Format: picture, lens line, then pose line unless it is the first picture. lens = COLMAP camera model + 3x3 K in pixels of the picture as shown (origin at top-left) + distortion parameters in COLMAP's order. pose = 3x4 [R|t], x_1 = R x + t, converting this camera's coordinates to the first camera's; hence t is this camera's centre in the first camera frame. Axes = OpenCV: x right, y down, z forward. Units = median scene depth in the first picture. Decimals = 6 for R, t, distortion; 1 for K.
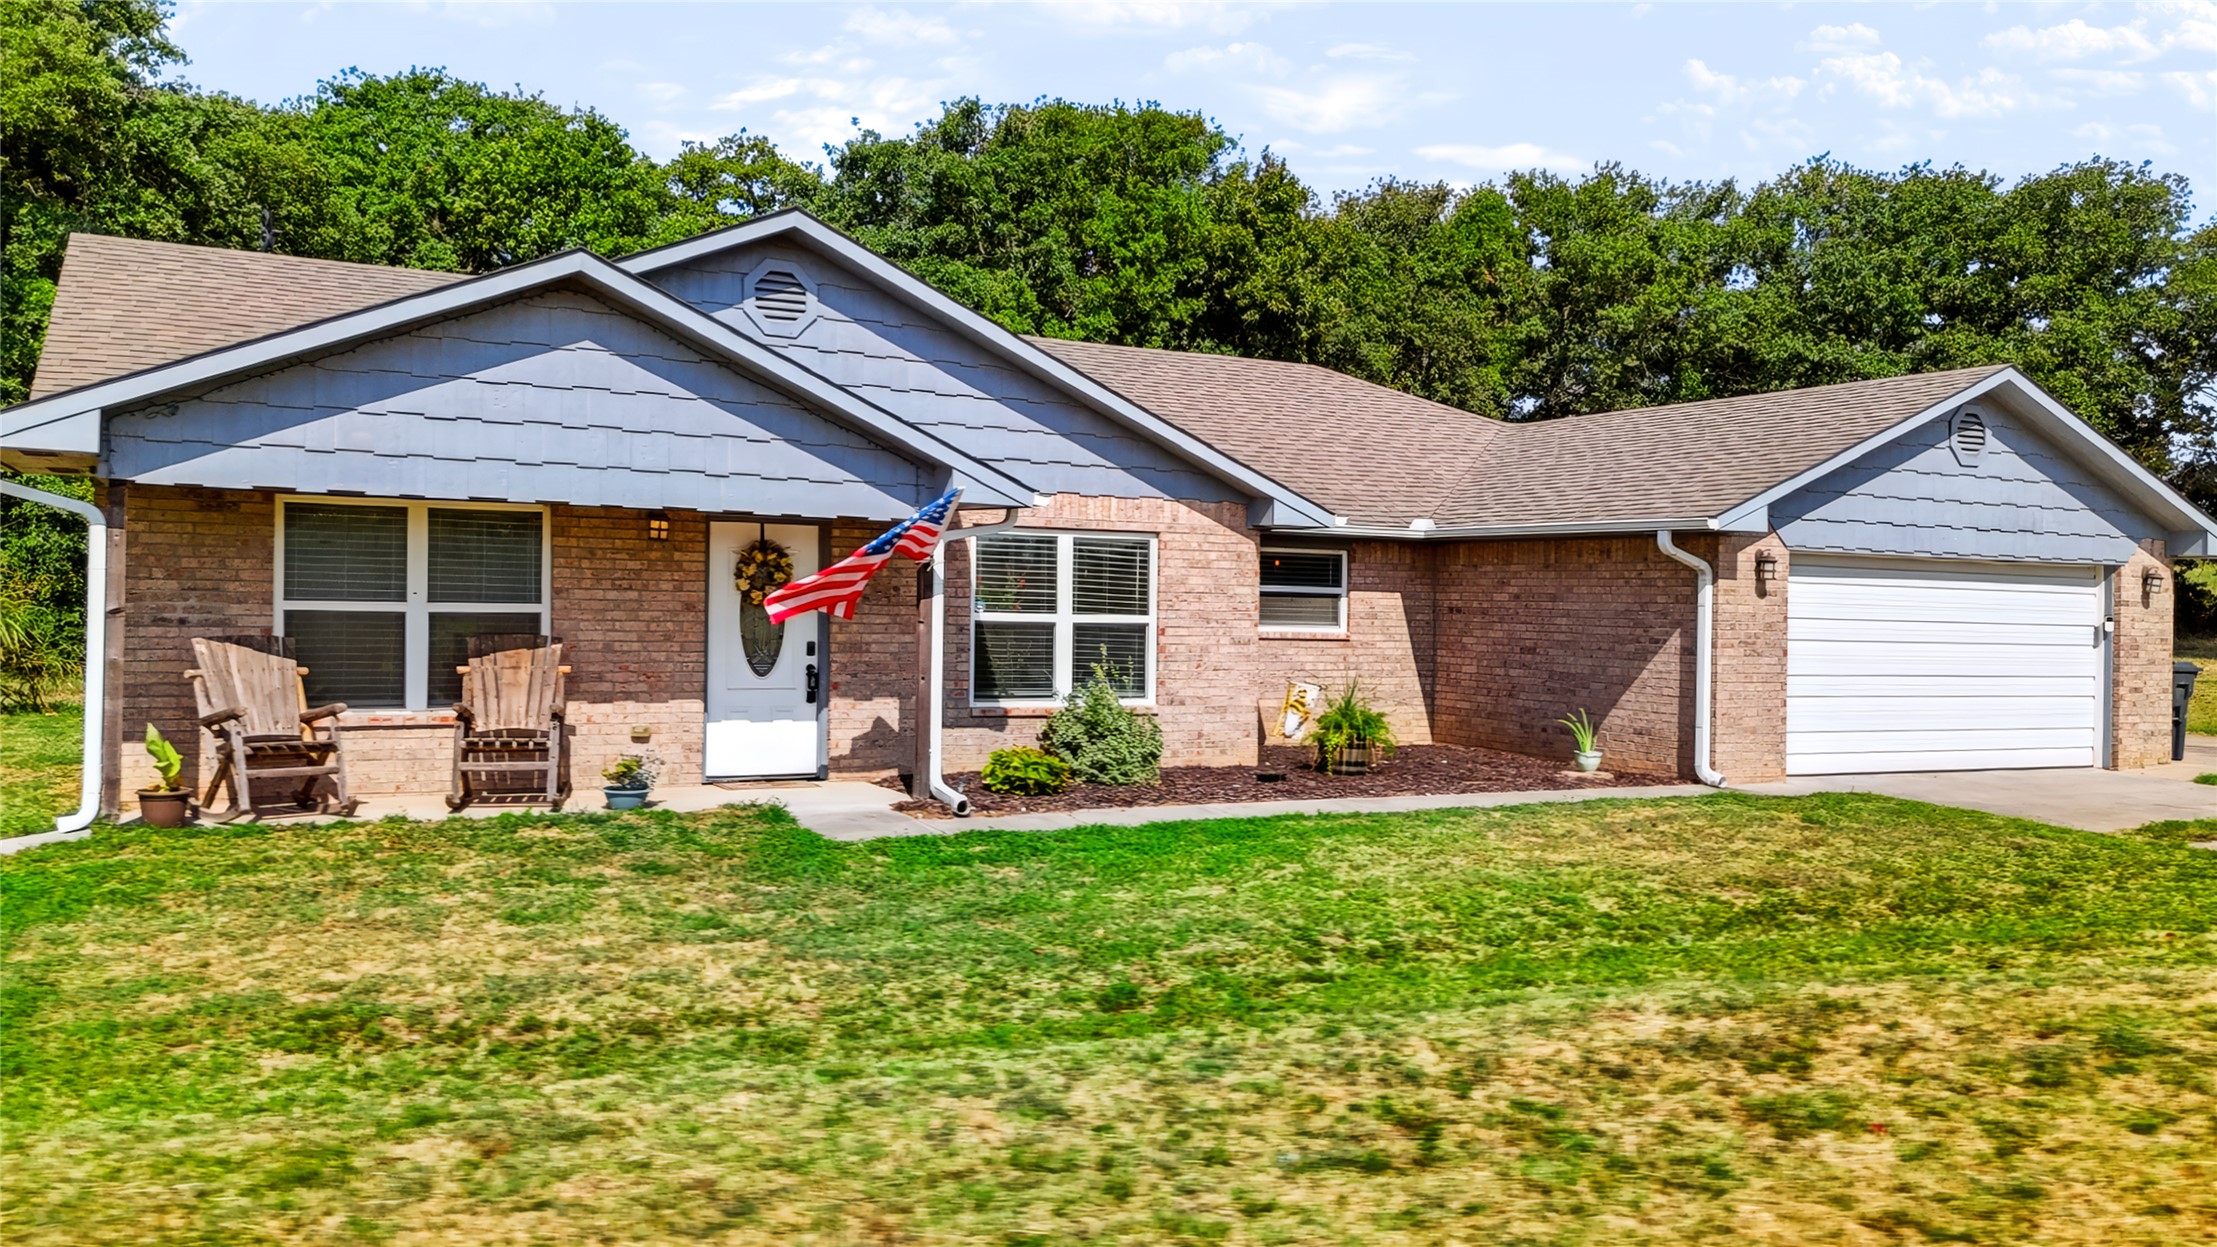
lens RADIAL K [[1680.7, 0, 1108.5], [0, 1680.7, 623.5], [0, 0, 1]] dist [0.076684, -0.084511]
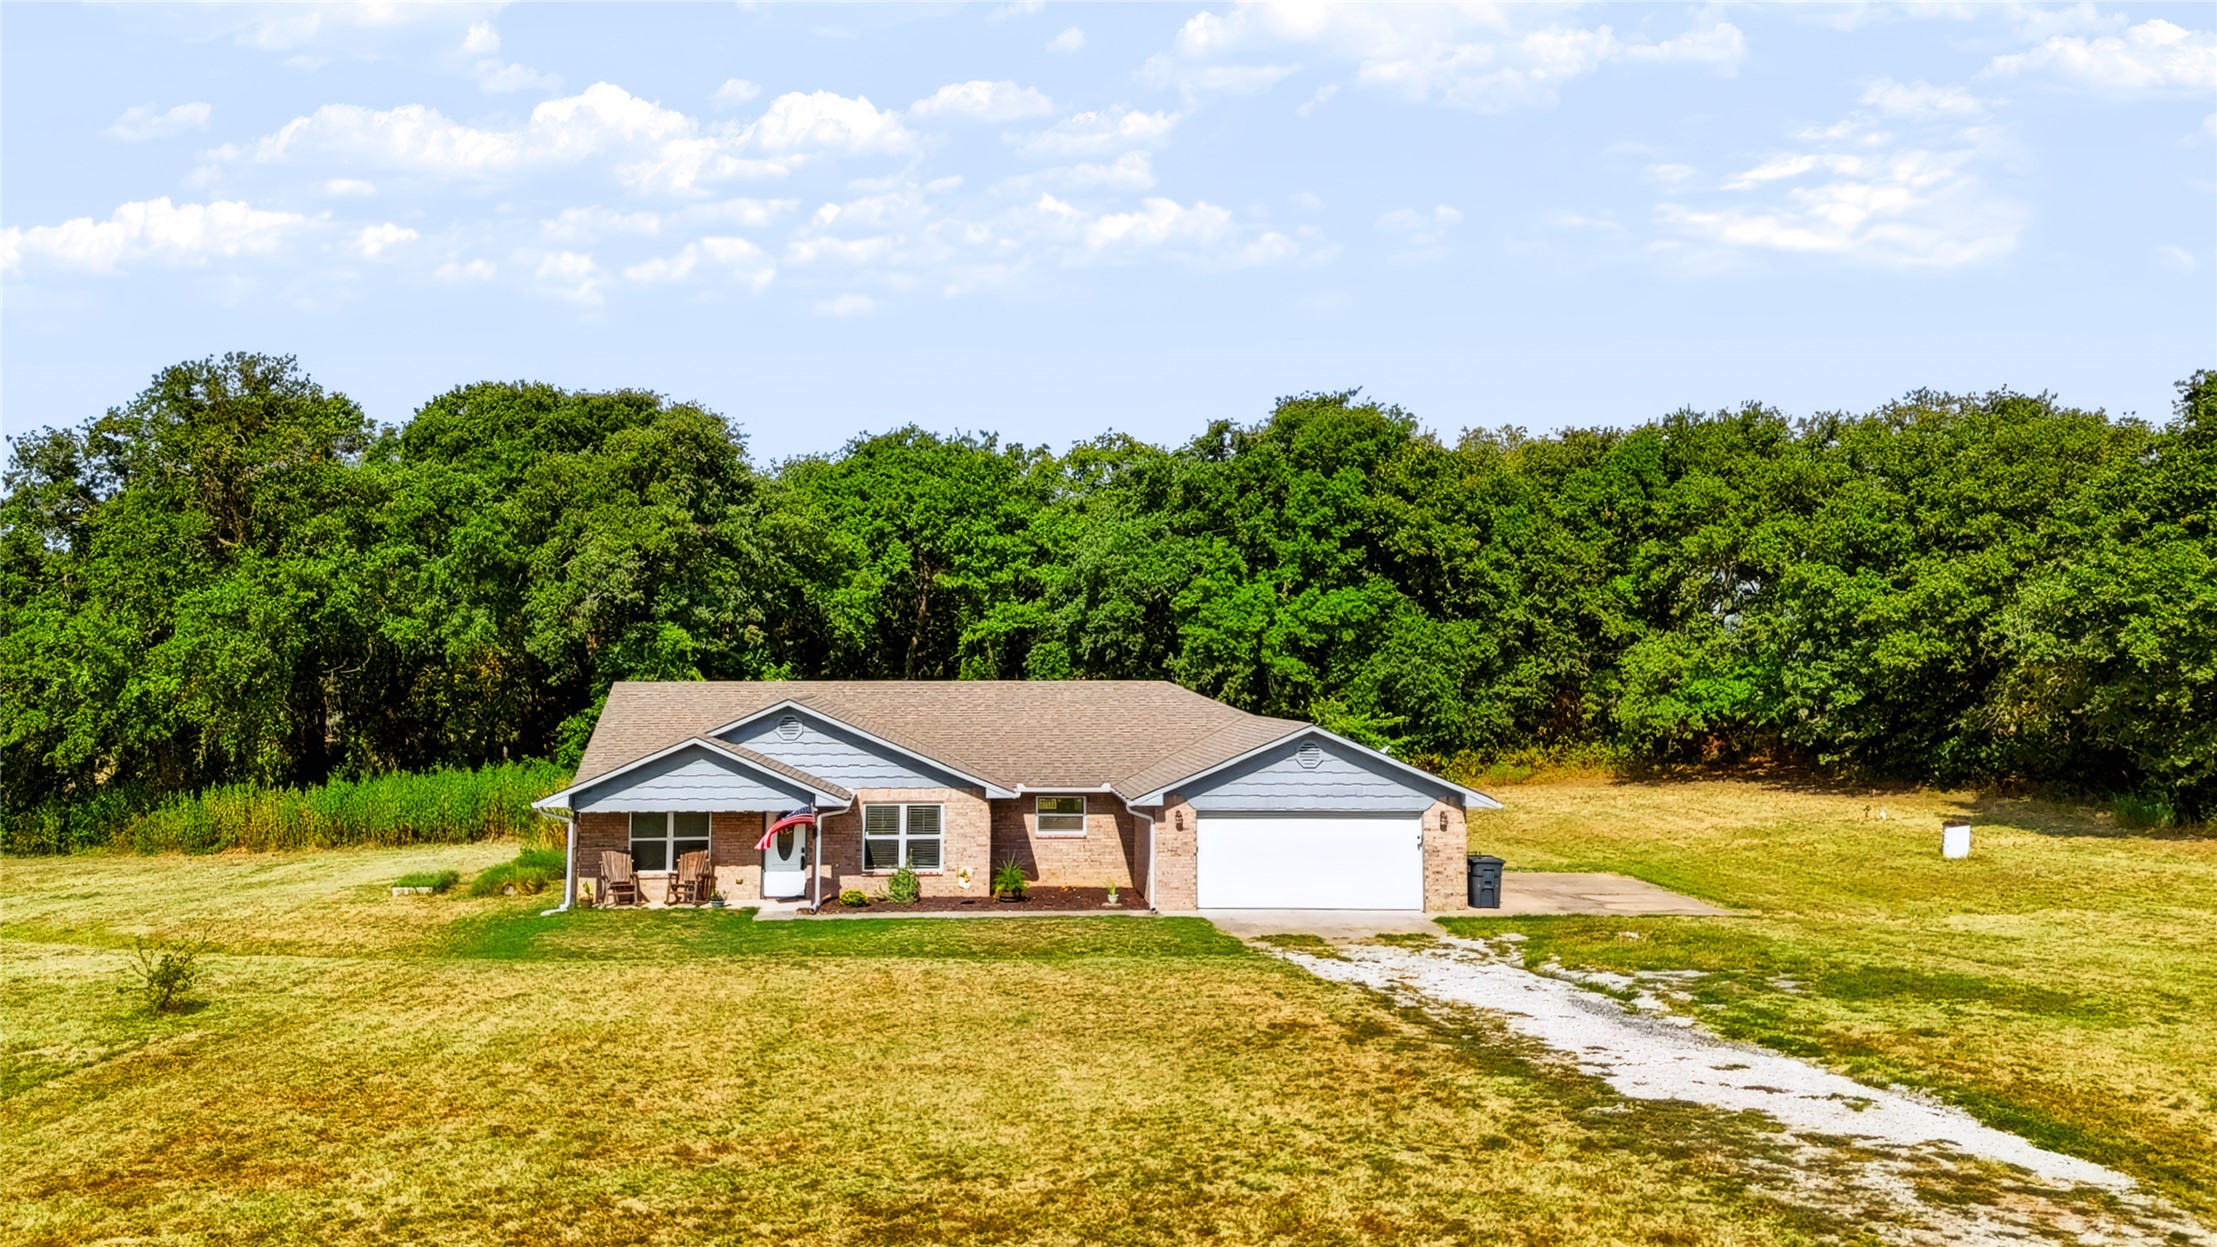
lens RADIAL K [[1637.8, 0, 1040.7], [0, 1637.8, 580.4], [0, 0, 1]] dist [0.042480, -0.081106]
pose [[0.912211, -0.042733, -0.407487, 1.050030], [0.011258, 0.996785, -0.079330, -0.168066], [0.409566, 0.067778, 0.909759, -1.066324]]
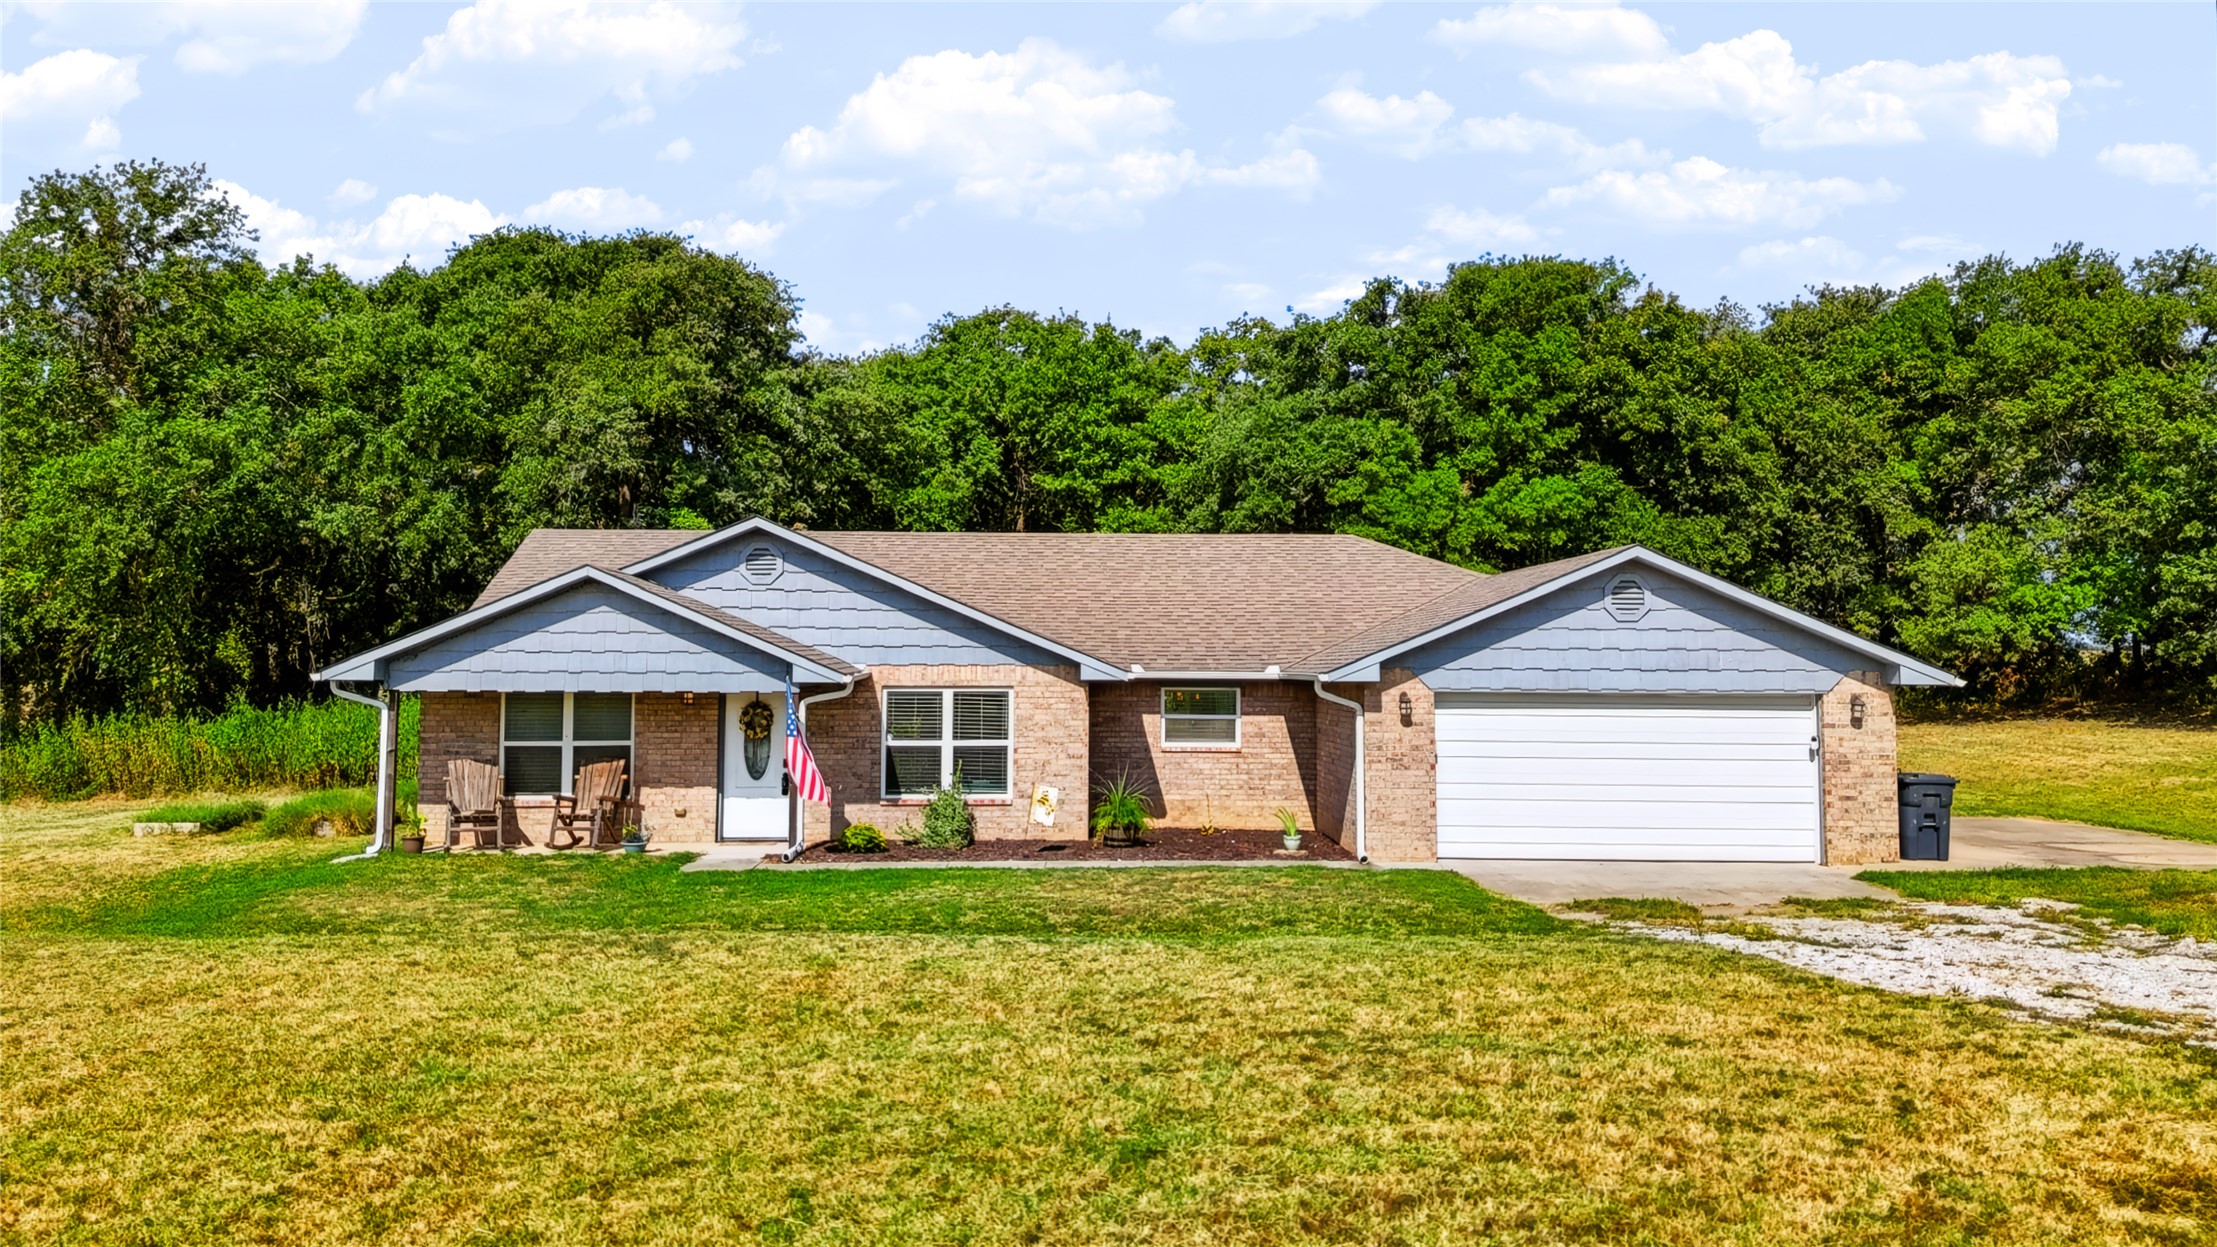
lens RADIAL K [[1597.4, 0, 1108.5], [0, 1597.4, 623.5], [0, 0, 1]] dist [0.070103, -0.116251]
pose [[0.898832, -0.032189, -0.437110, 0.677390], [0.011228, 0.998663, -0.050456, -0.033506], [0.438149, 0.040444, 0.897992, -0.262546]]
